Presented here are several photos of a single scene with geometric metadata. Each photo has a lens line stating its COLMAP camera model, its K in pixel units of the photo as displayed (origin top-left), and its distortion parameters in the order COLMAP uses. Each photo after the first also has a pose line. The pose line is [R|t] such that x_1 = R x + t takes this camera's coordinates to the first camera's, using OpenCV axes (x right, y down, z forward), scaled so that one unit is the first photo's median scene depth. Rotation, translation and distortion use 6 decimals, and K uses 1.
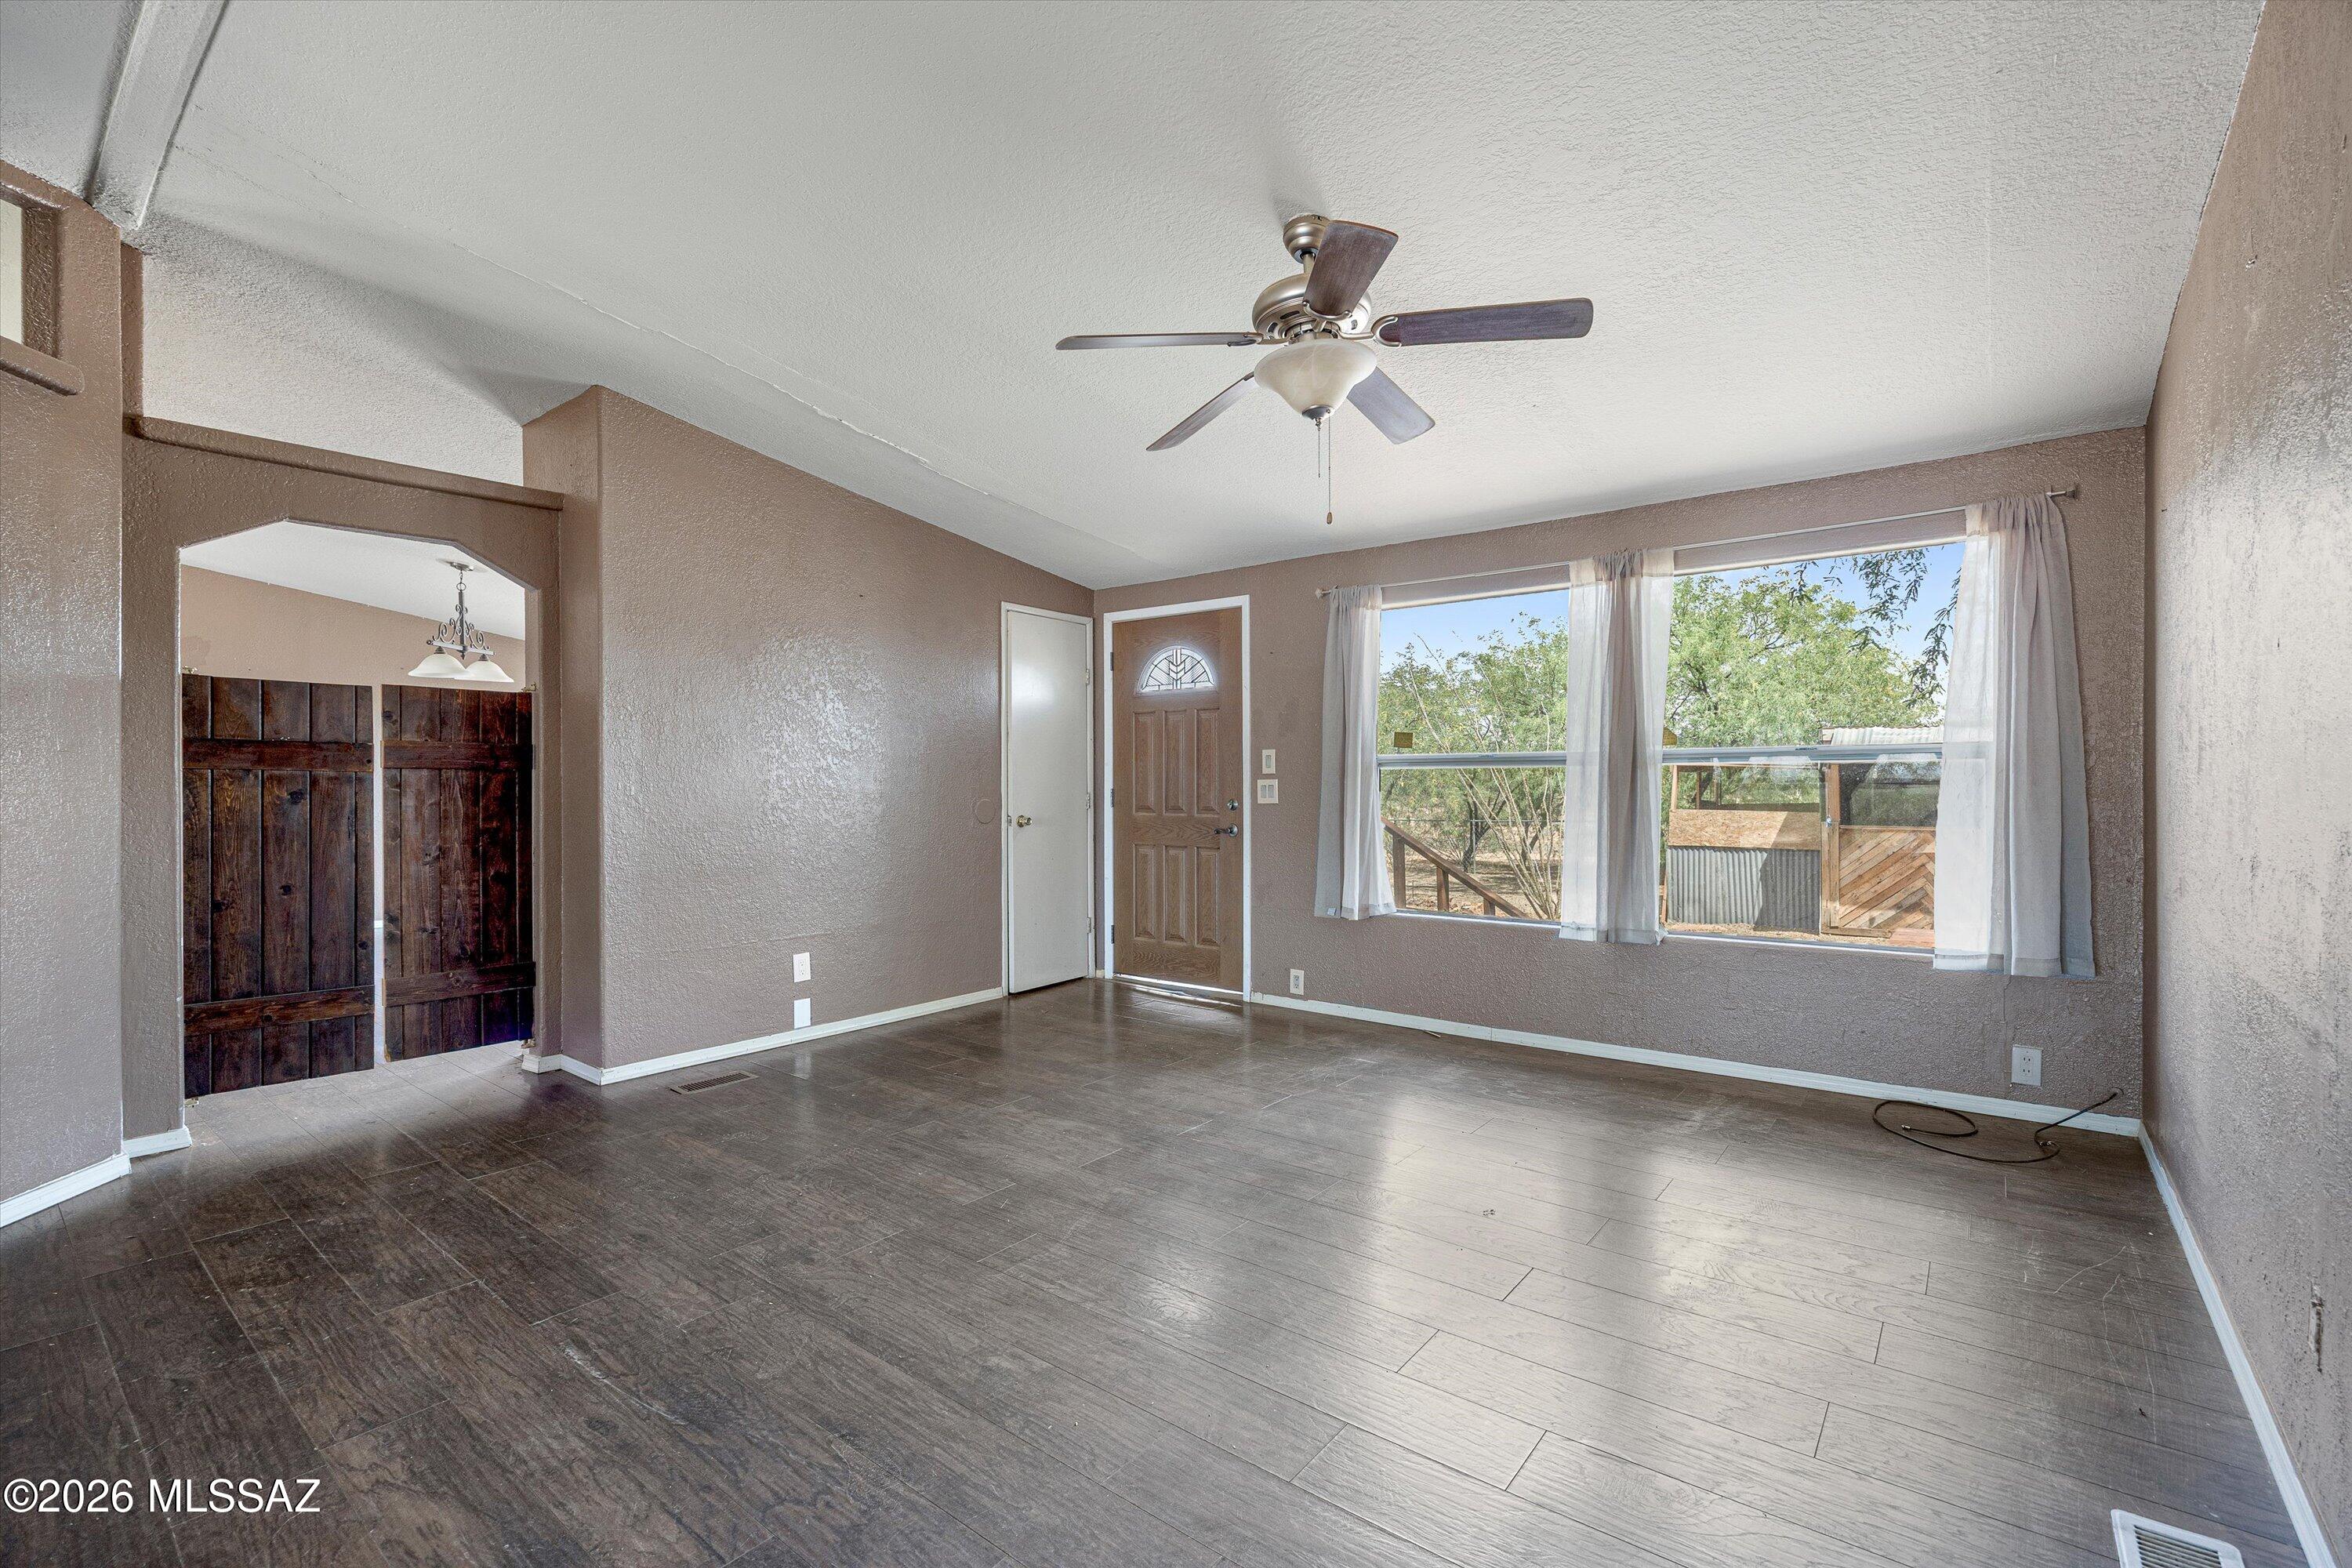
lens RADIAL K [[1027.3, 0, 1187.4], [0, 1027.3, 785.9], [0, 0, 1]] dist [-0.019521, 0.000471]
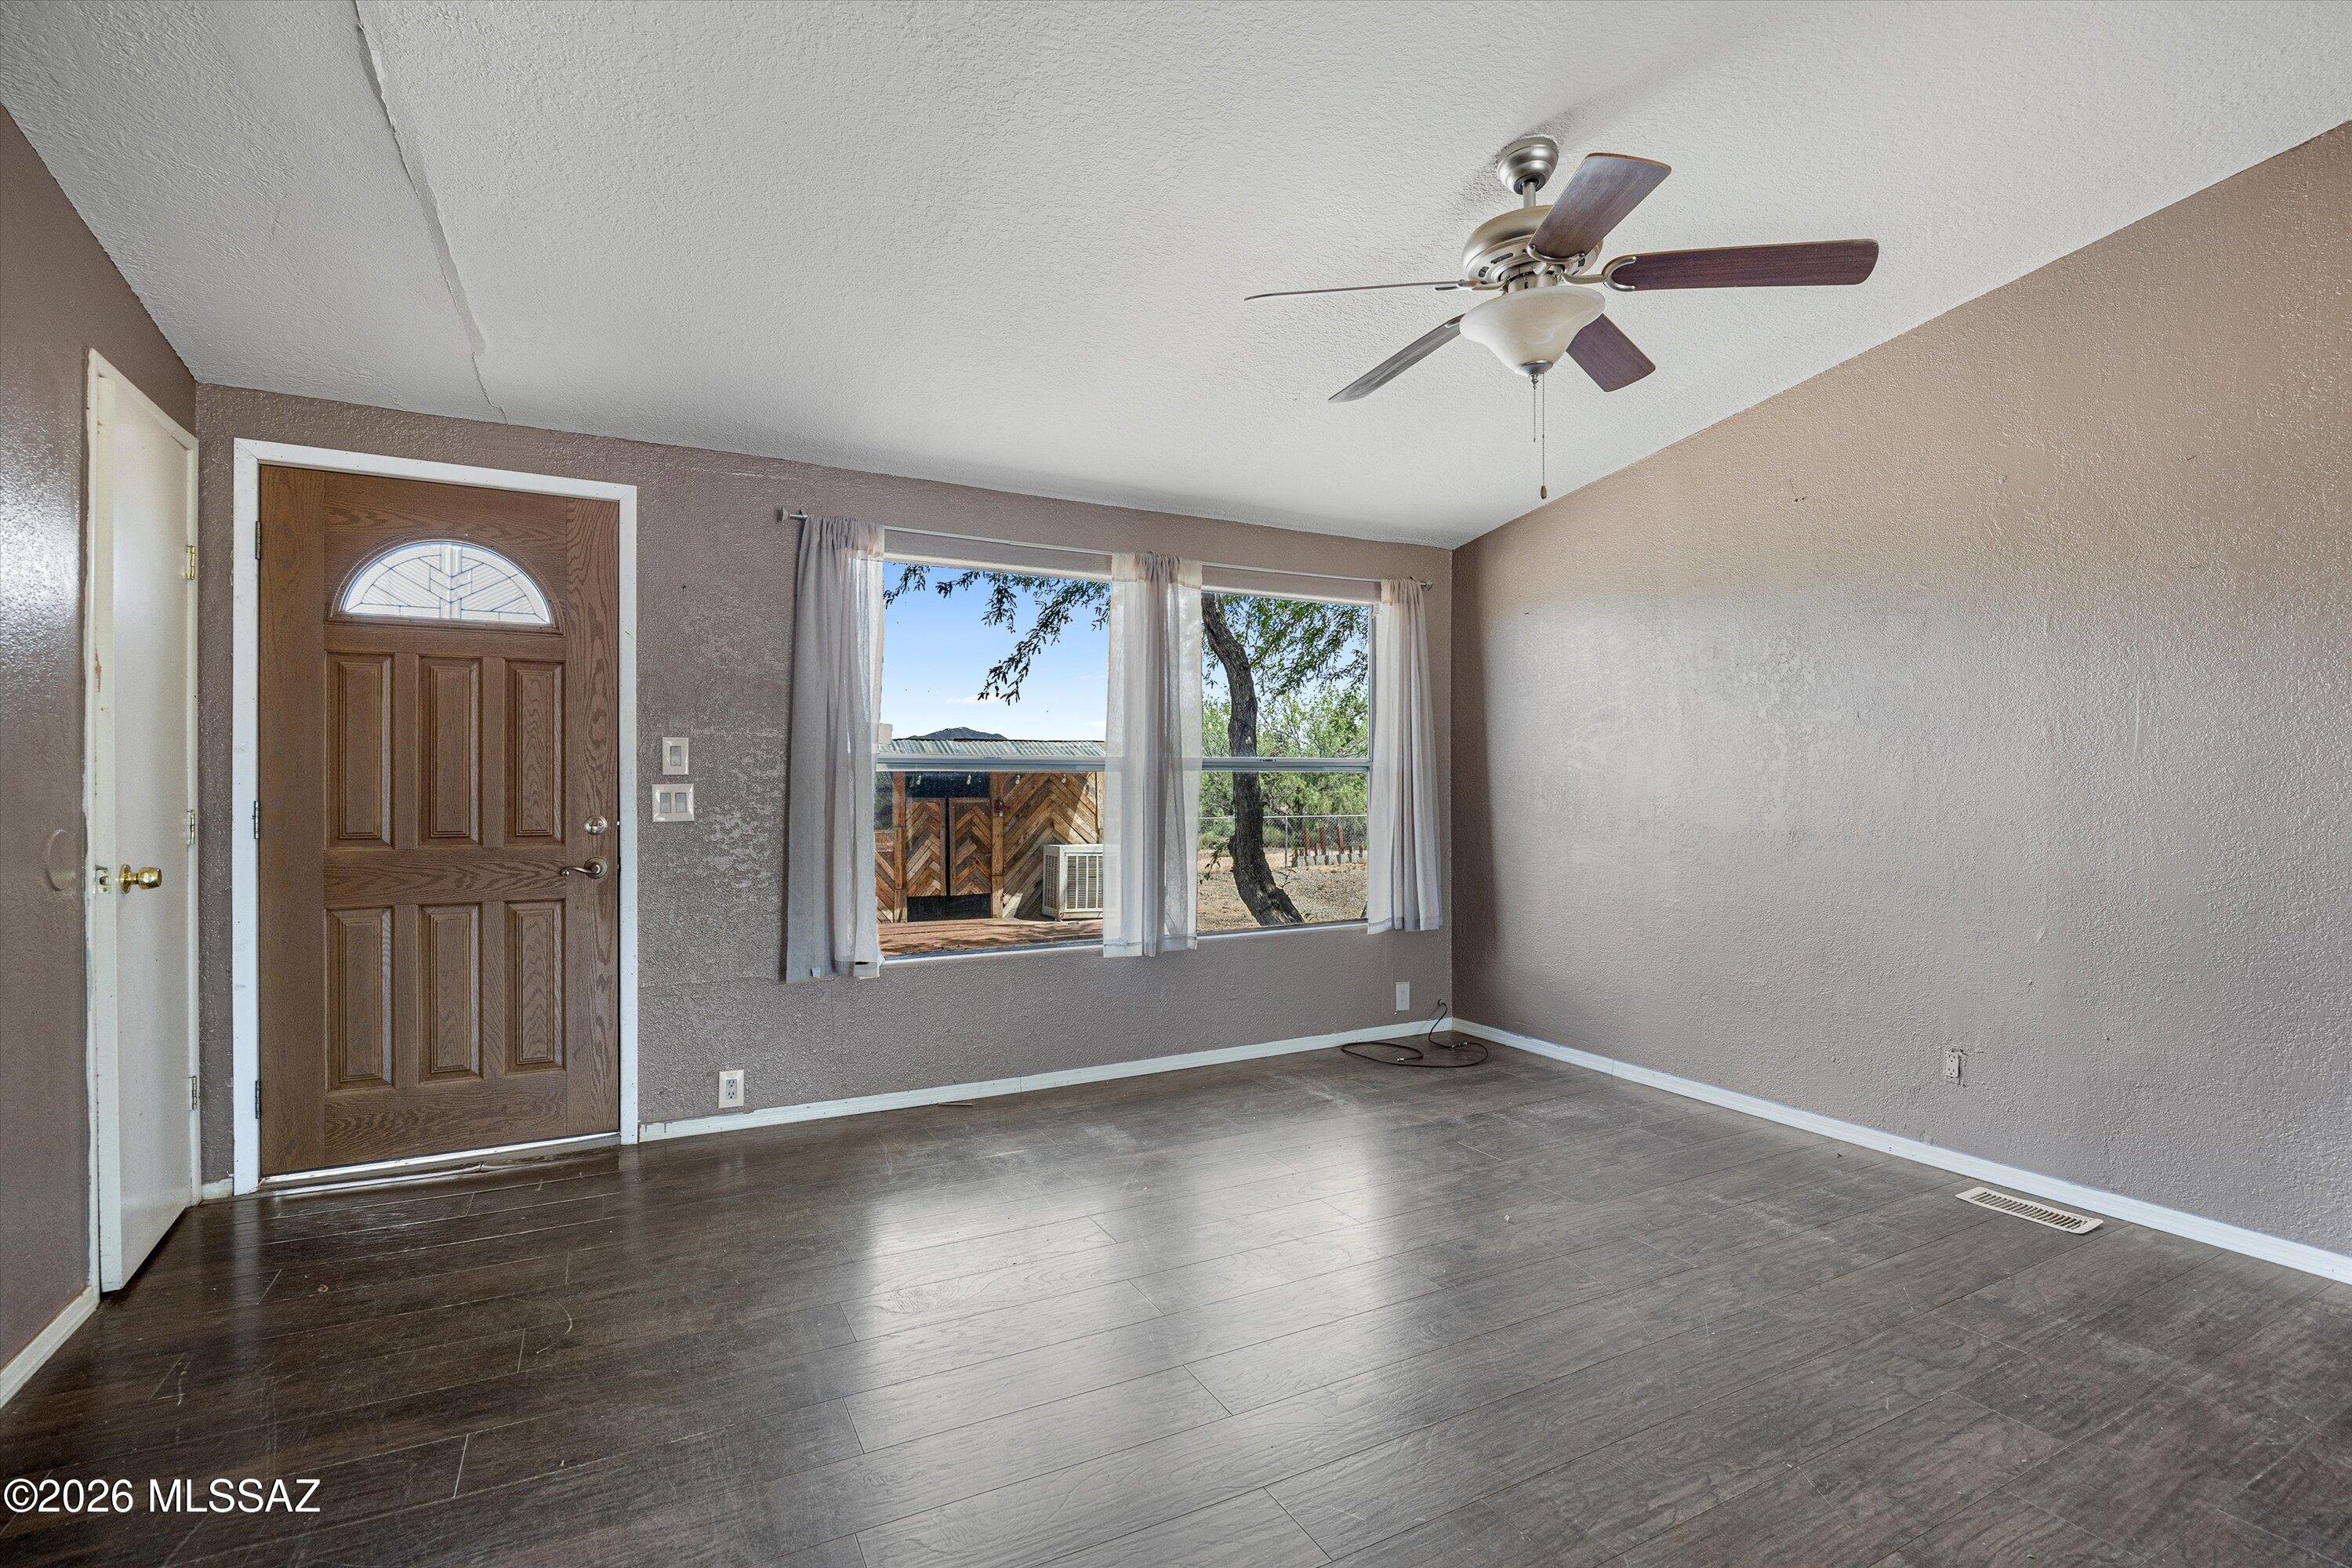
lens RADIAL K [[1084.4, 0, 1184.6], [0, 1084.4, 788.2], [0, 0, 1]] dist [-0.018639, -0.000196]
pose [[0.400198, 0.001476, 0.916428, -0.473806], [0.001078, 0.999997, -0.002081, -0.002127], [-0.916428, 0.001821, 0.400195, 0.512138]]
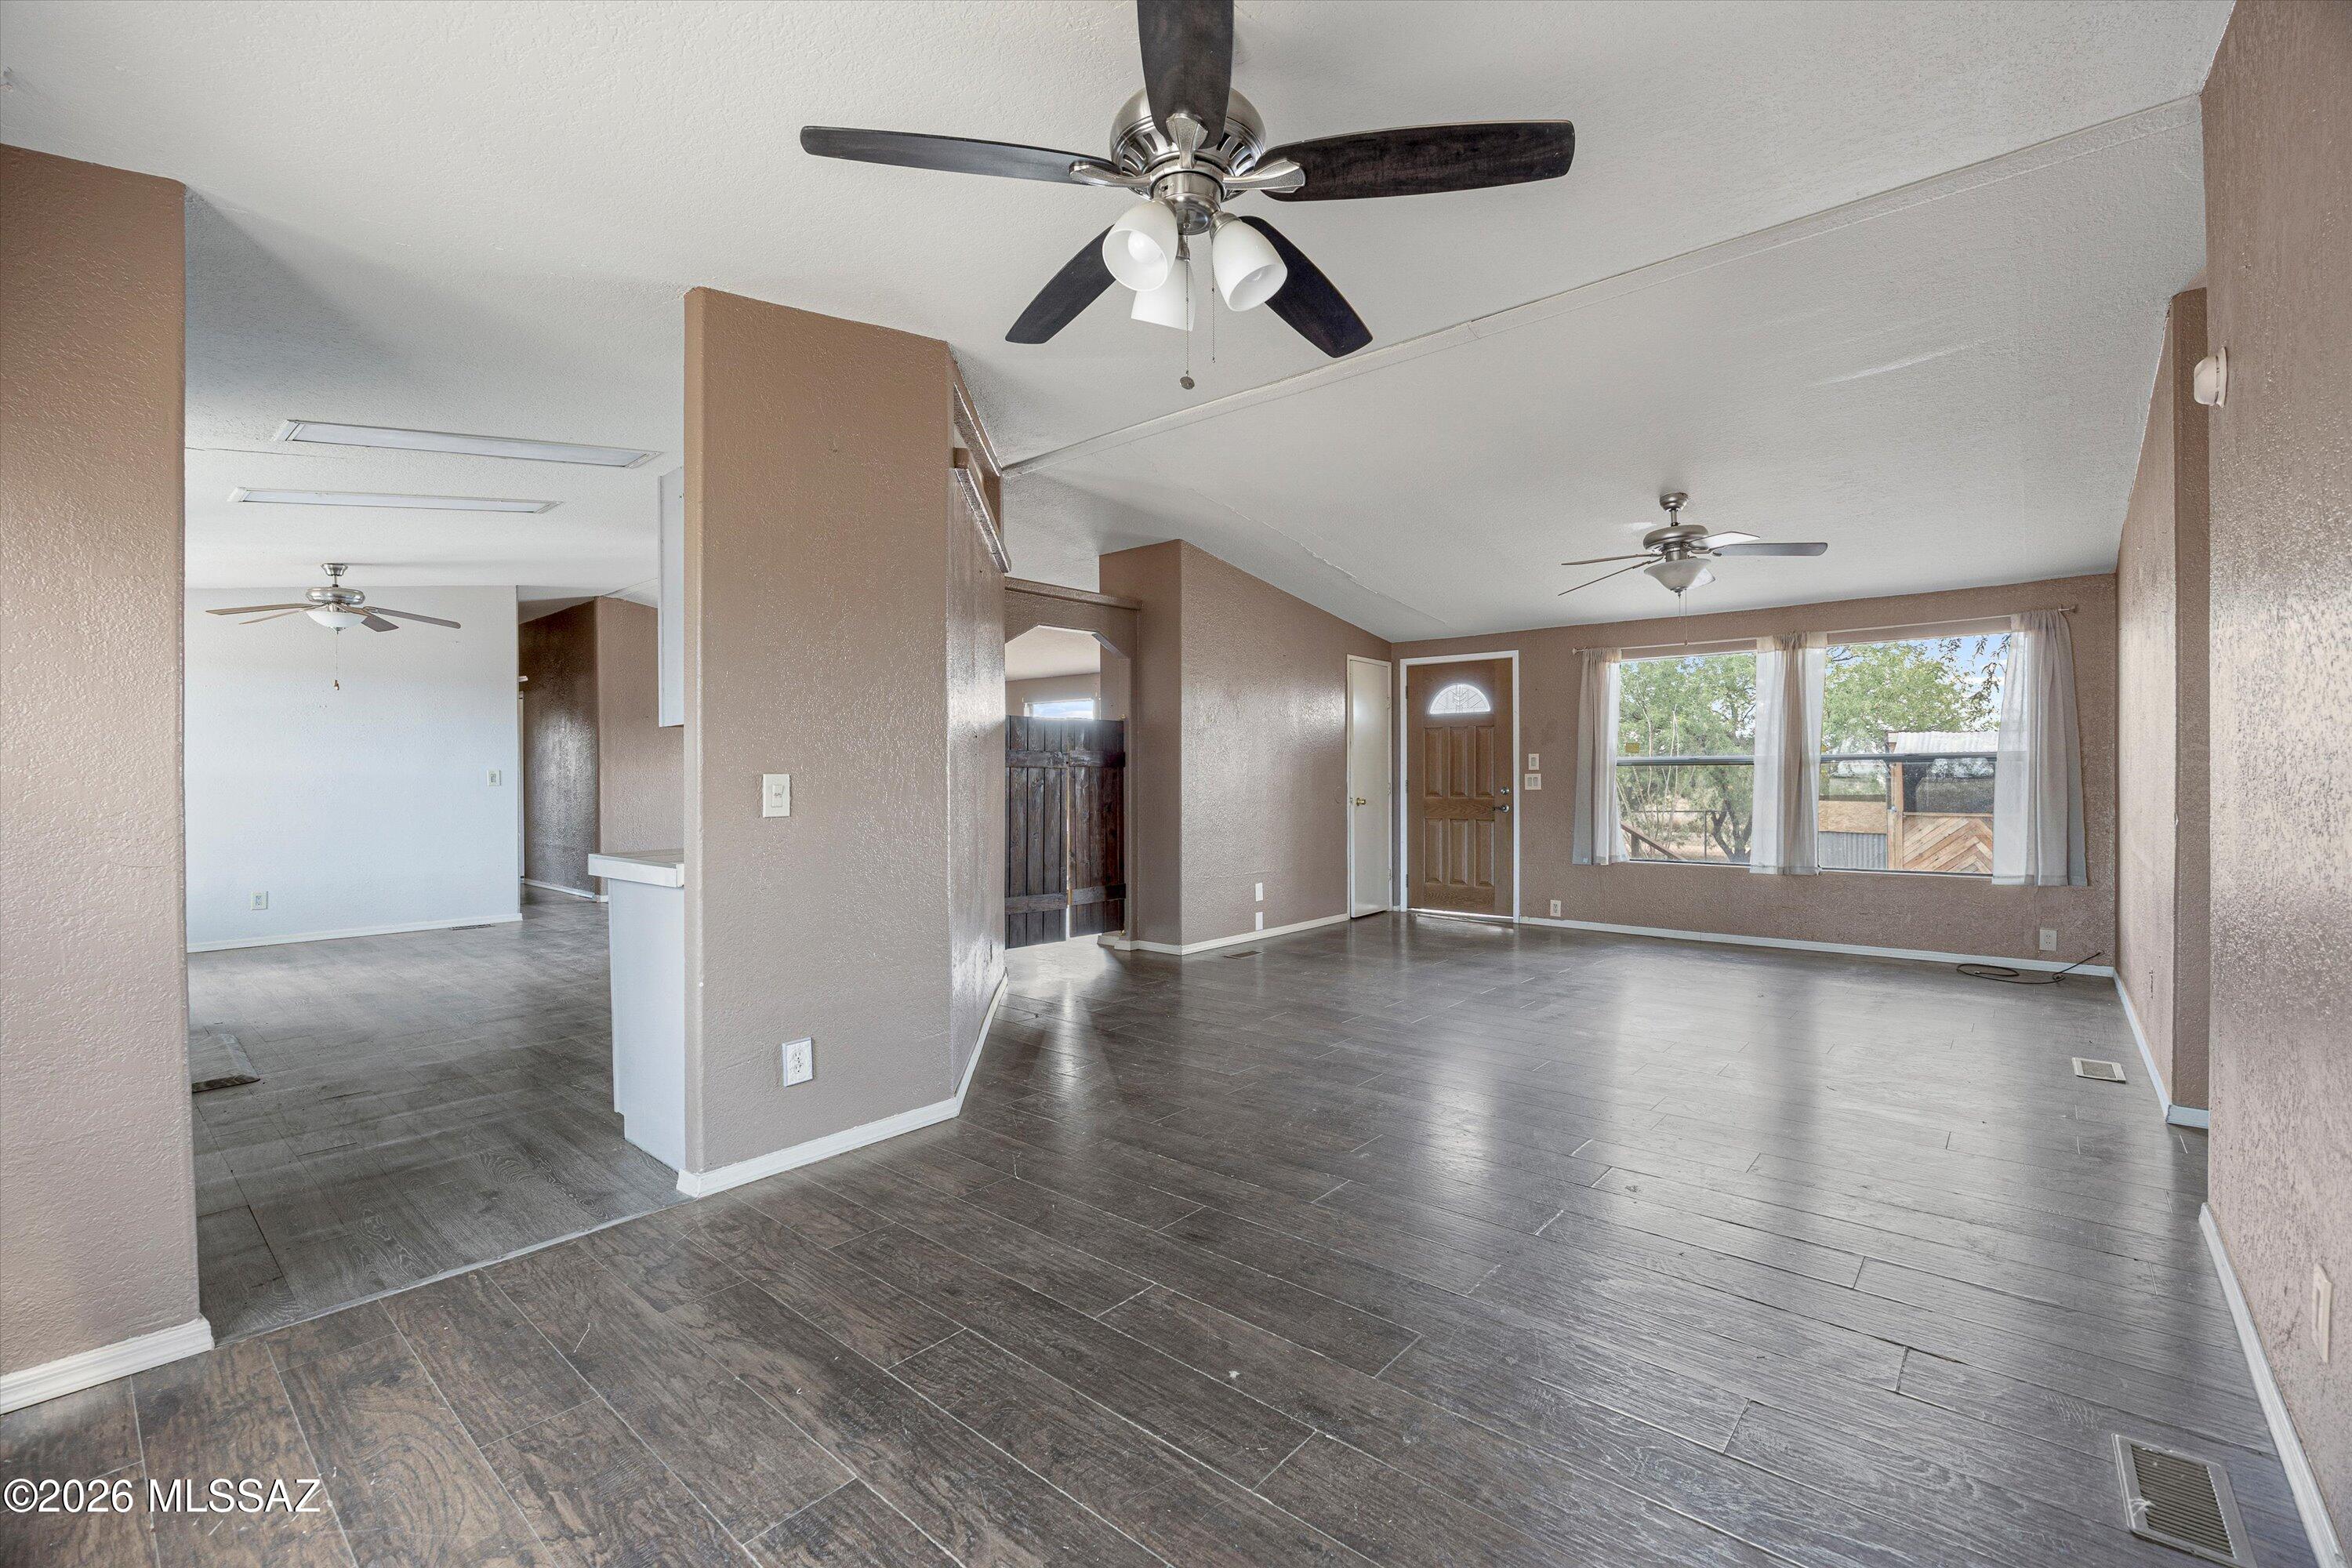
lens RADIAL K [[1010.1, 0, 1189.8], [0, 1010.1, 777.2], [0, 0, 1]] dist [-0.014074, -0.000605]
pose [[0.999388, 0.000488, -0.034971, -0.429218], [-0.000623, 0.999992, -0.003843, 0.005644], [0.034969, 0.003863, 0.999381, -0.564016]]
